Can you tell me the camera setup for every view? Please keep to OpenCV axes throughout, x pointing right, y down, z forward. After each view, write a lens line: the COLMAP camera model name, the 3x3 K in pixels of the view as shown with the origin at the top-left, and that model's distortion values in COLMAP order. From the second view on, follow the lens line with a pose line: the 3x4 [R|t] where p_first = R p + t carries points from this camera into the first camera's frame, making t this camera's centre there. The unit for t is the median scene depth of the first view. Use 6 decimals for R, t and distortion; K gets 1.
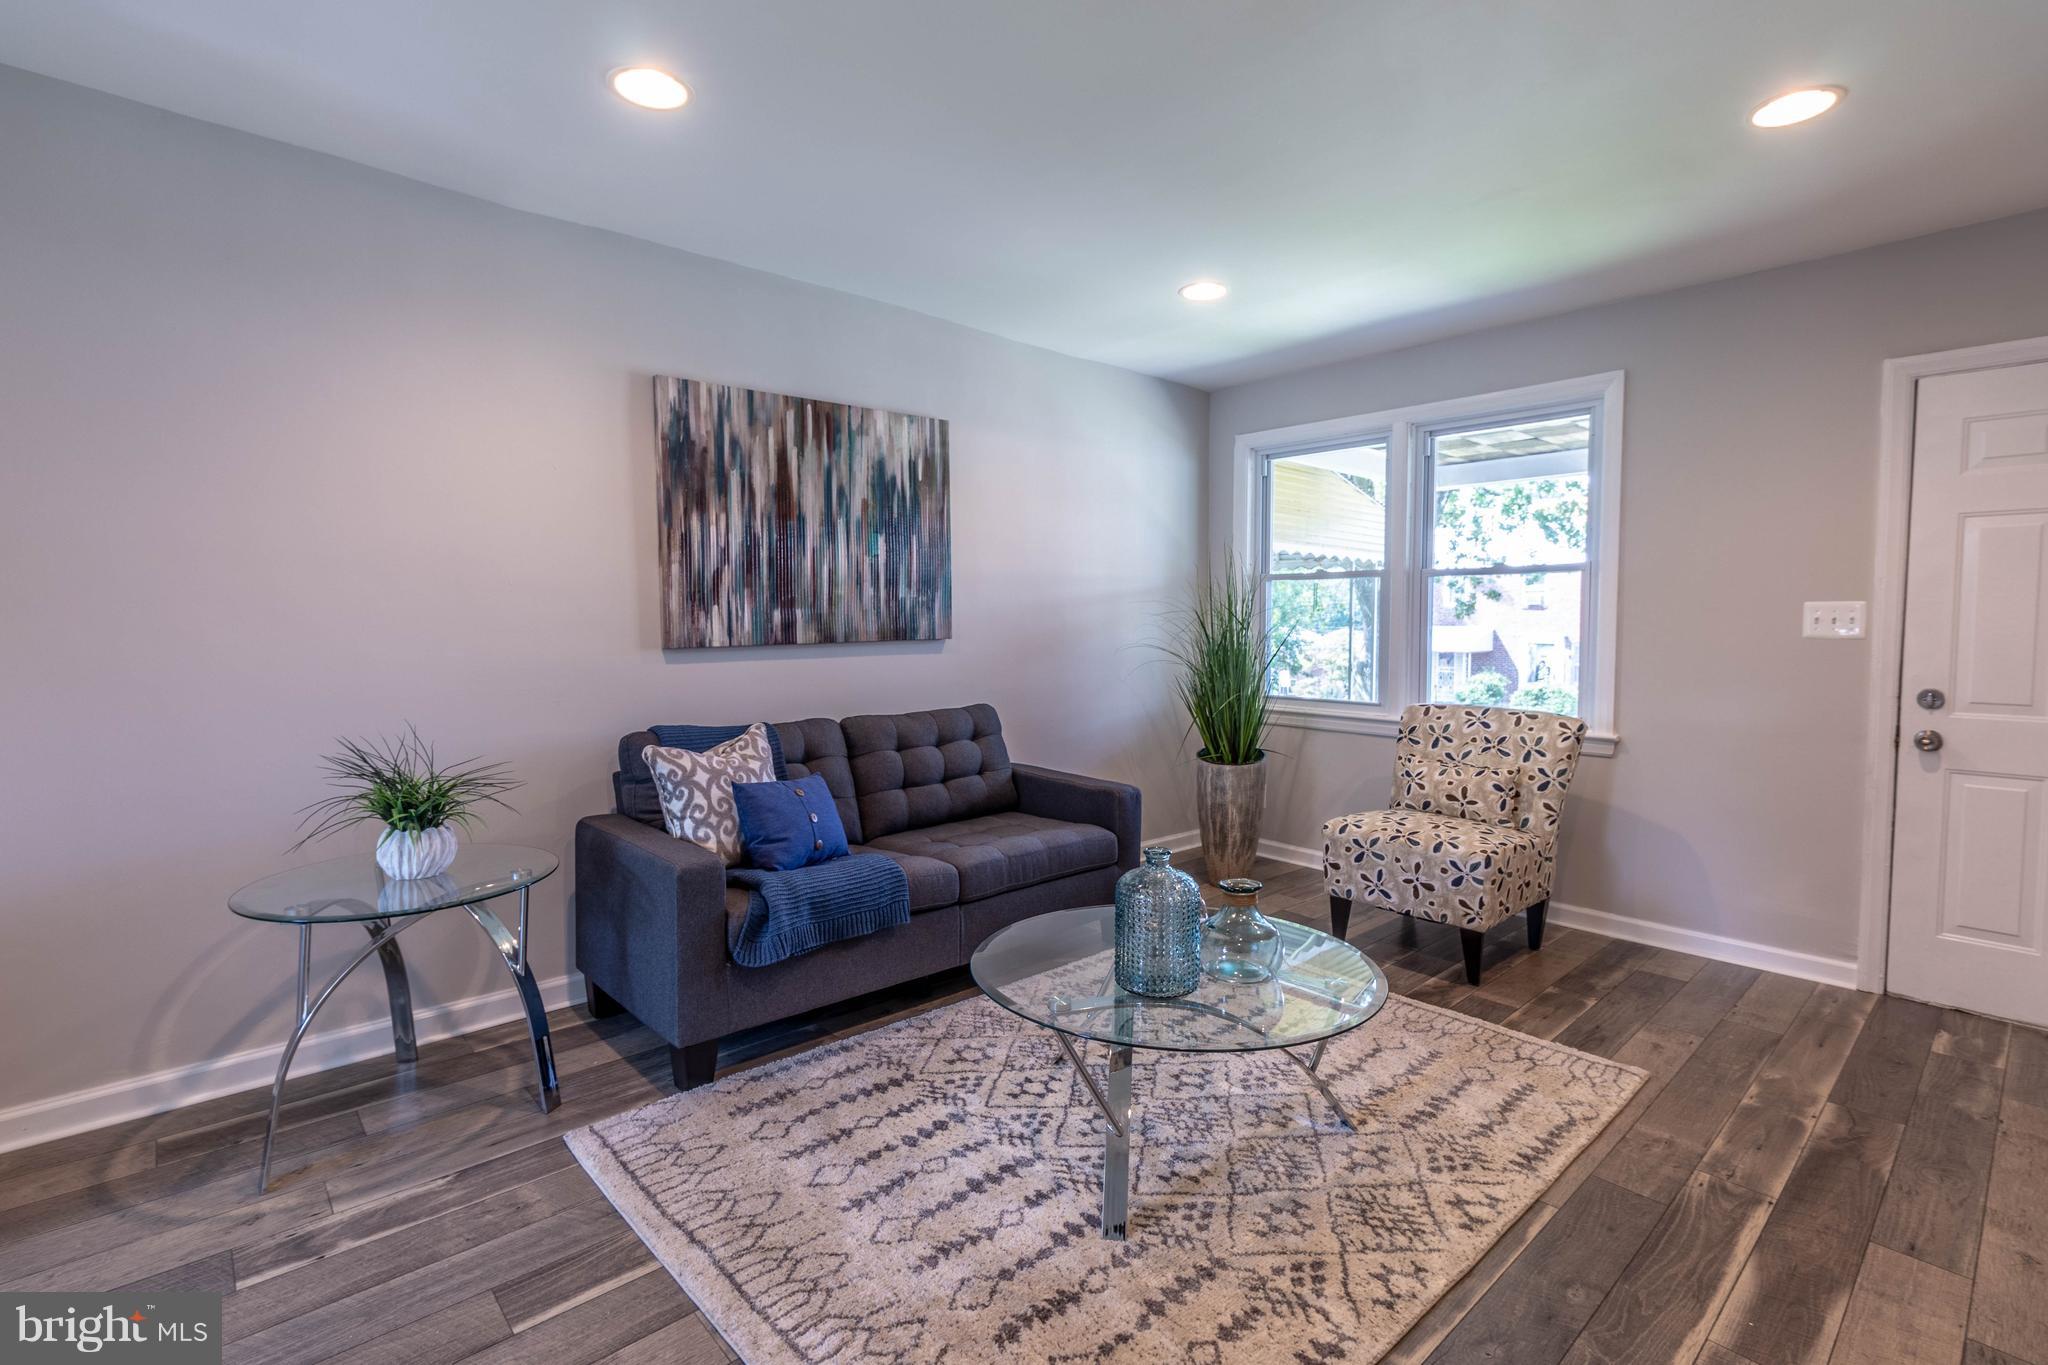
lens RADIAL K [[943.6, 0, 1021.9], [0, 943.6, 669.4], [0, 0, 1]] dist [0.015191, -0.015379]
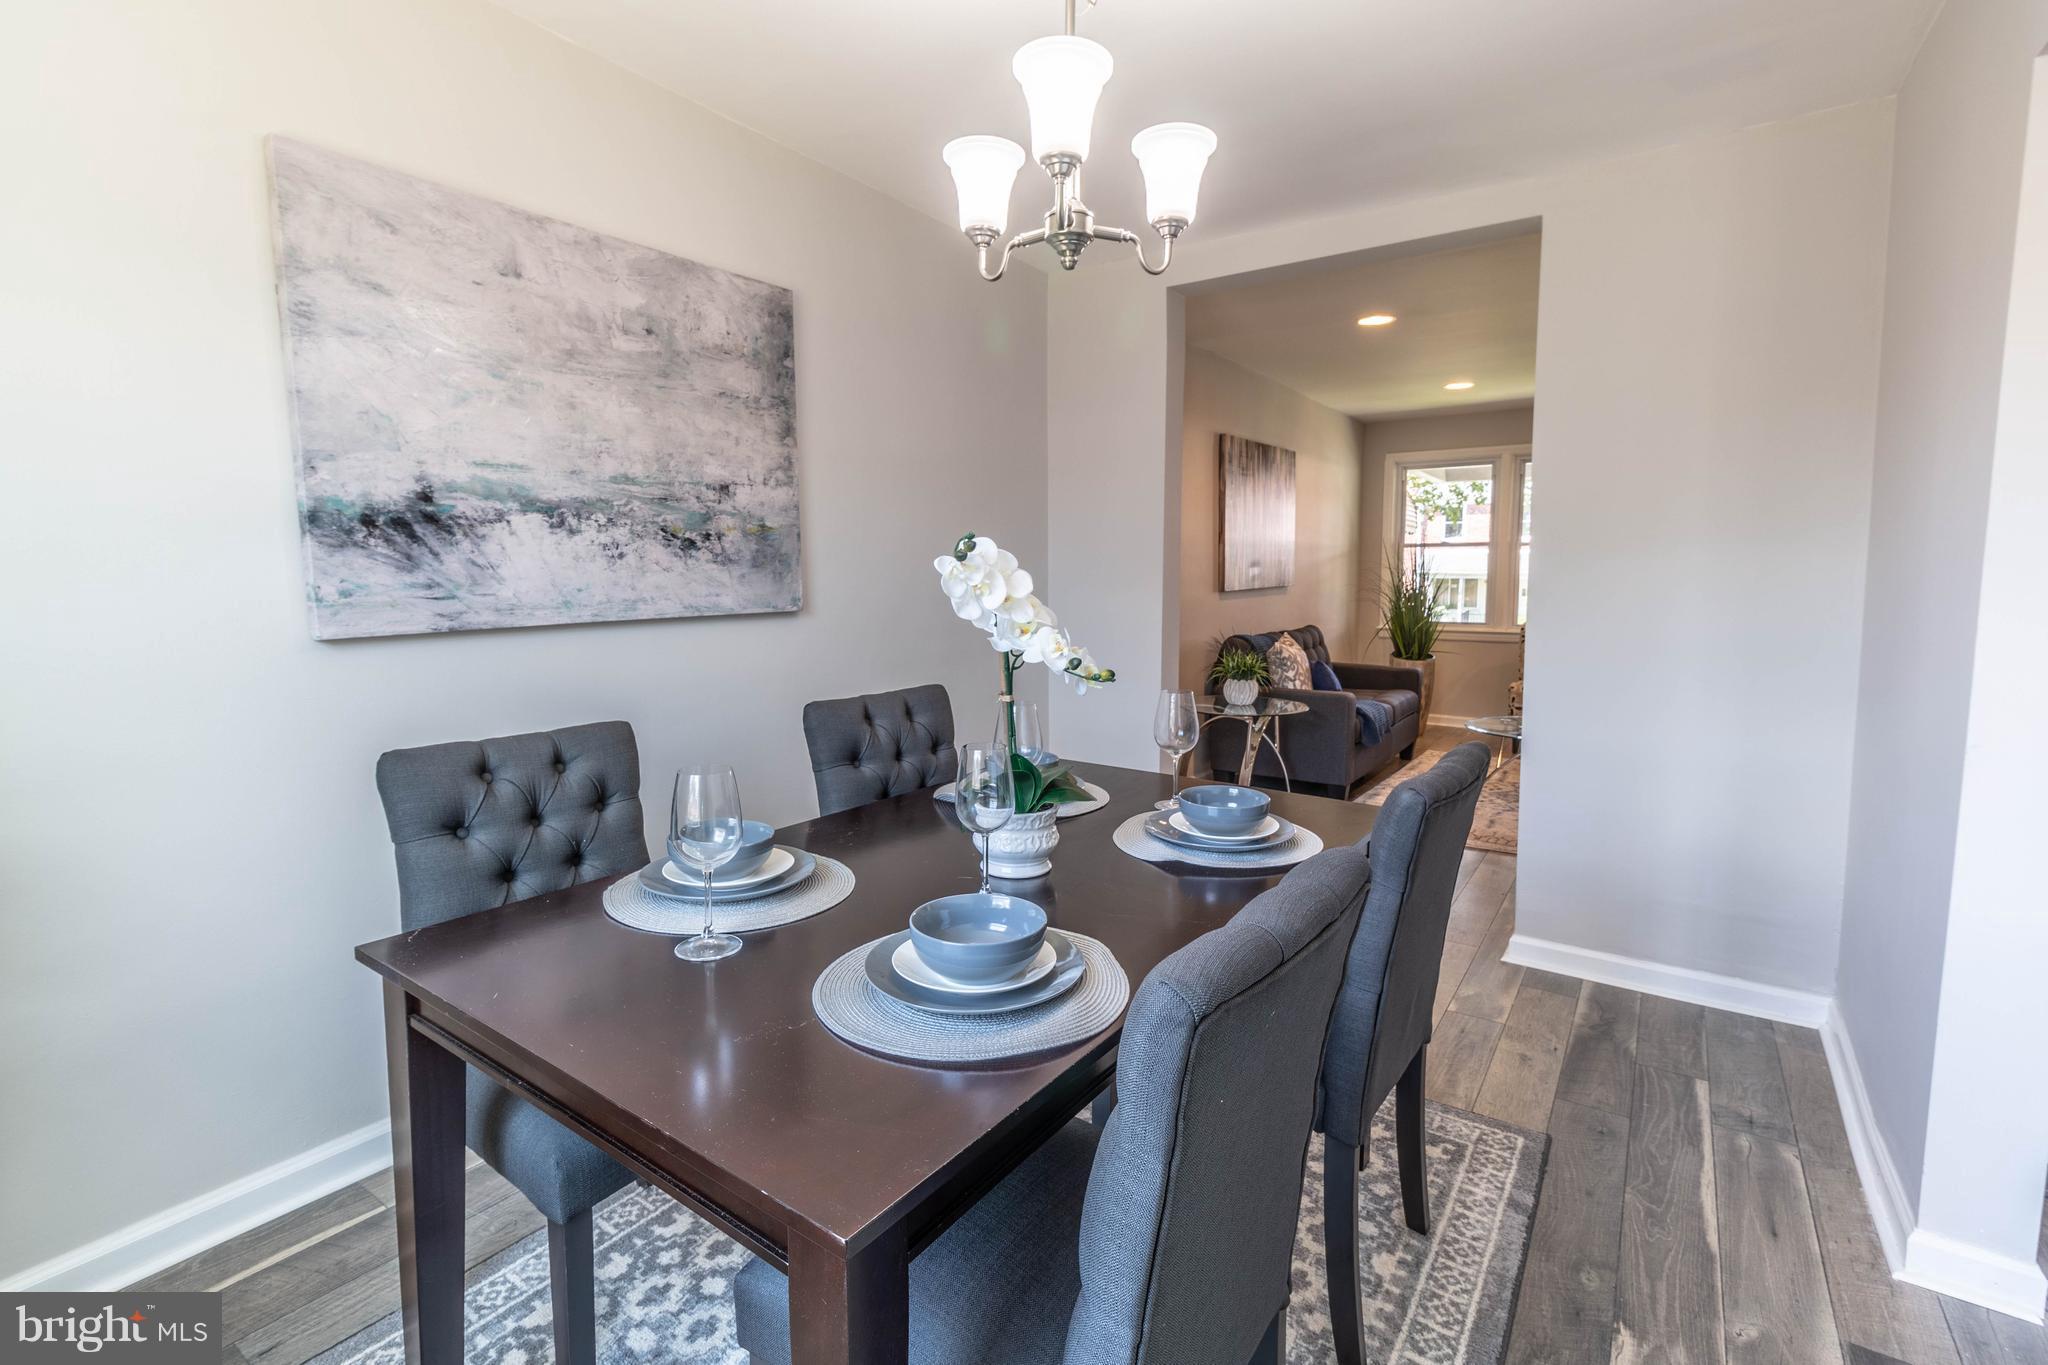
lens RADIAL K [[932.9, 0, 1024.4], [0, 932.9, 665.8], [0, 0, 1]] dist [0.002772, 0.001146]
pose [[0.974400, -0.029977, 0.222812, -1.080597], [0.019809, 0.998664, 0.047729, 0.024556], [-0.223945, -0.042093, 0.973692, -0.579918]]
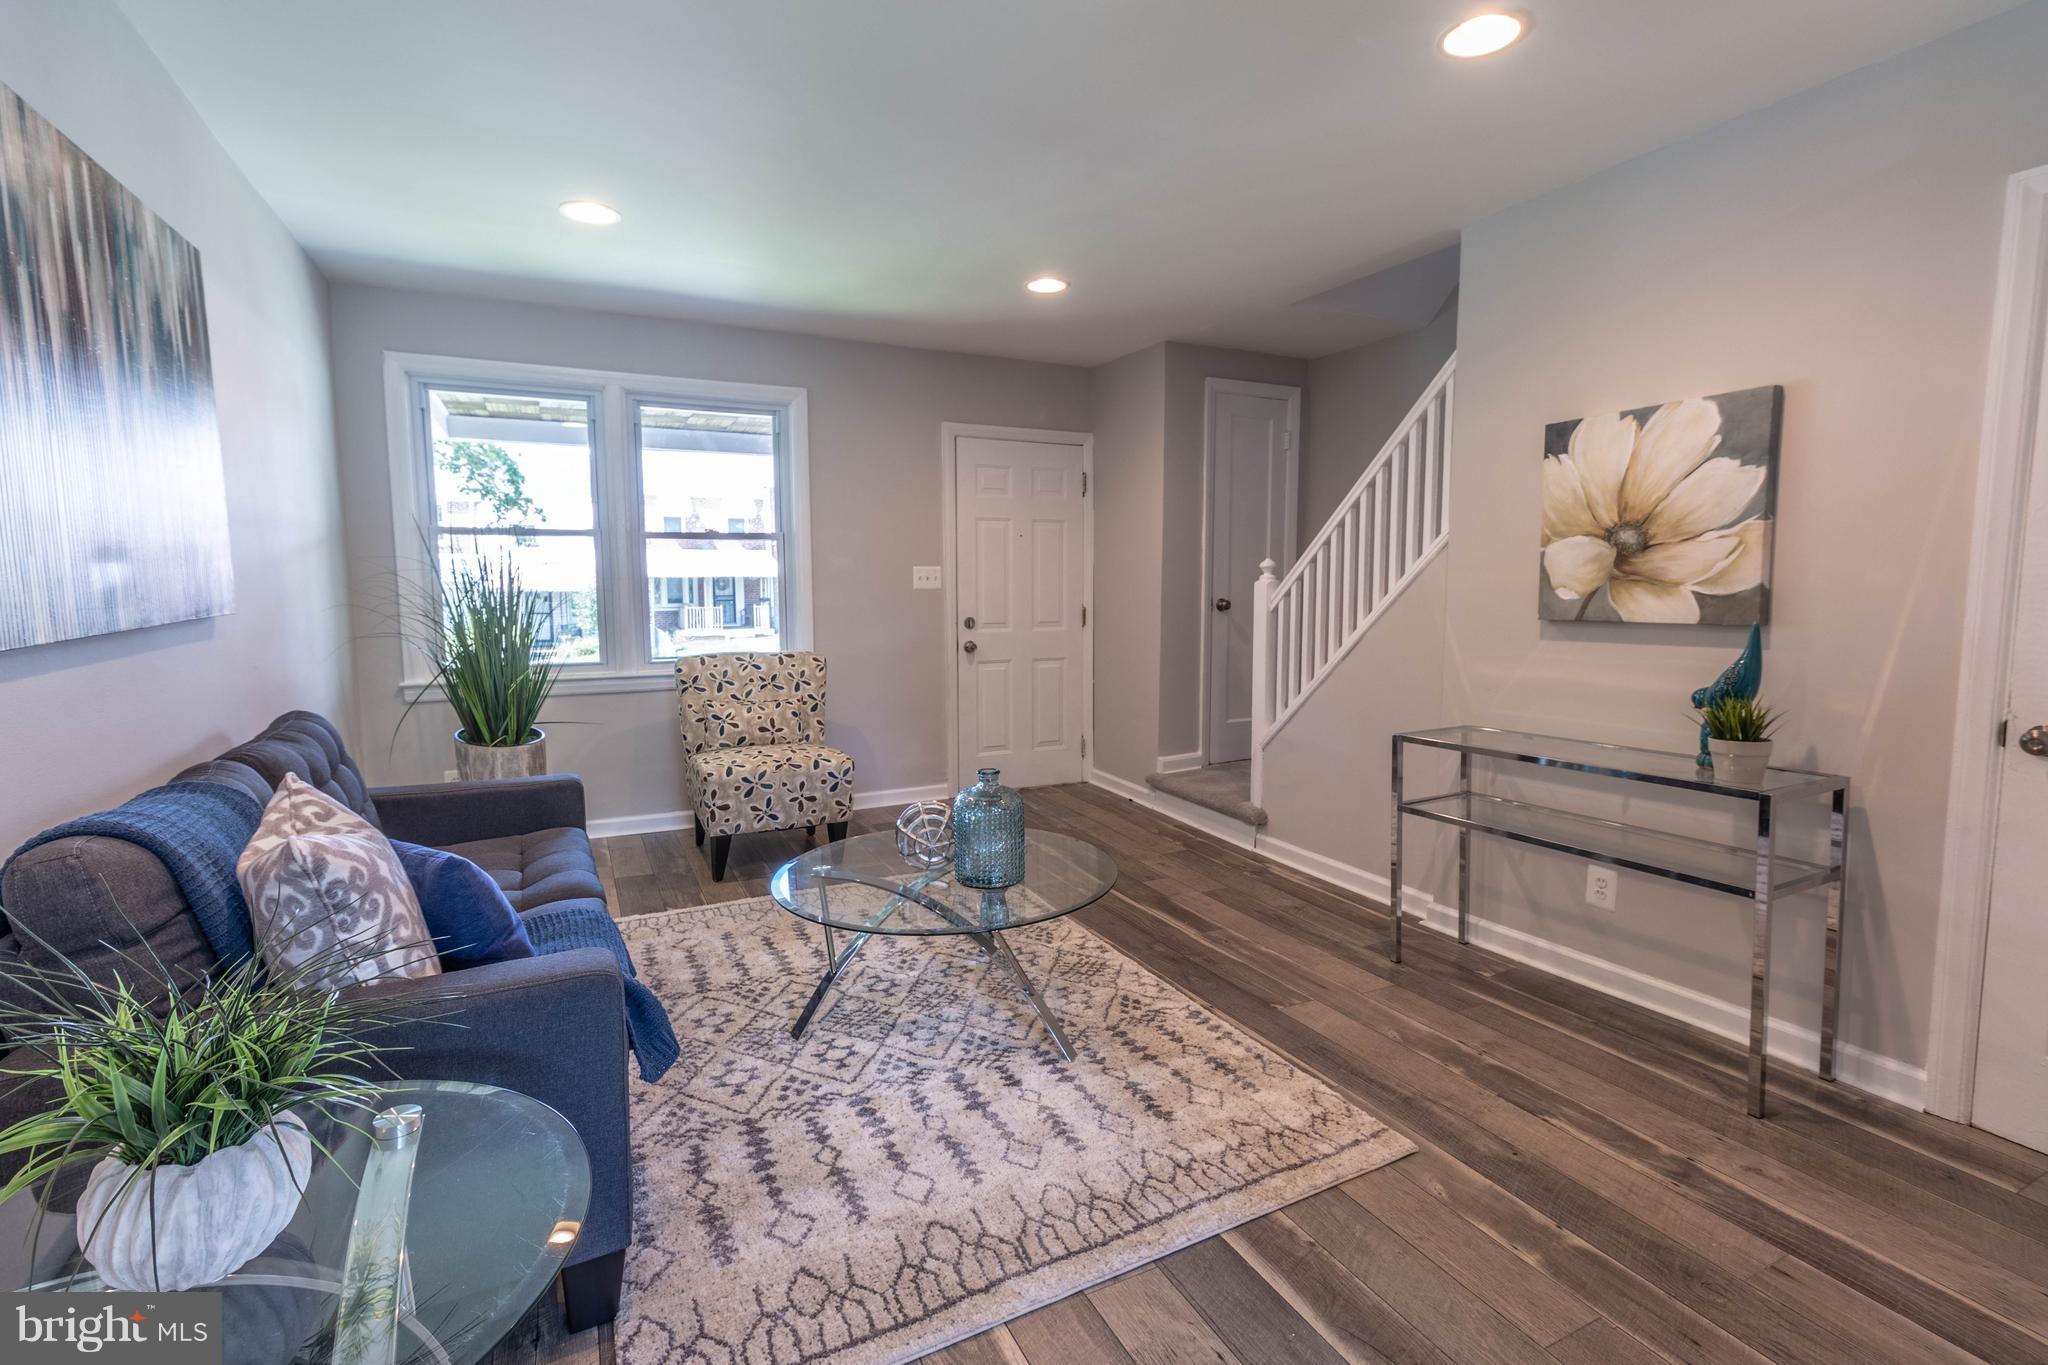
lens RADIAL K [[932.9, 0, 1024.4], [0, 932.9, 665.8], [0, 0, 1]] dist [0.002772, 0.001146]
pose [[0.269651, -0.094538, 0.958306, -0.634063], [0.053583, 0.995100, 0.083091, -0.025966], [-0.961466, 0.028943, 0.273396, 0.403315]]
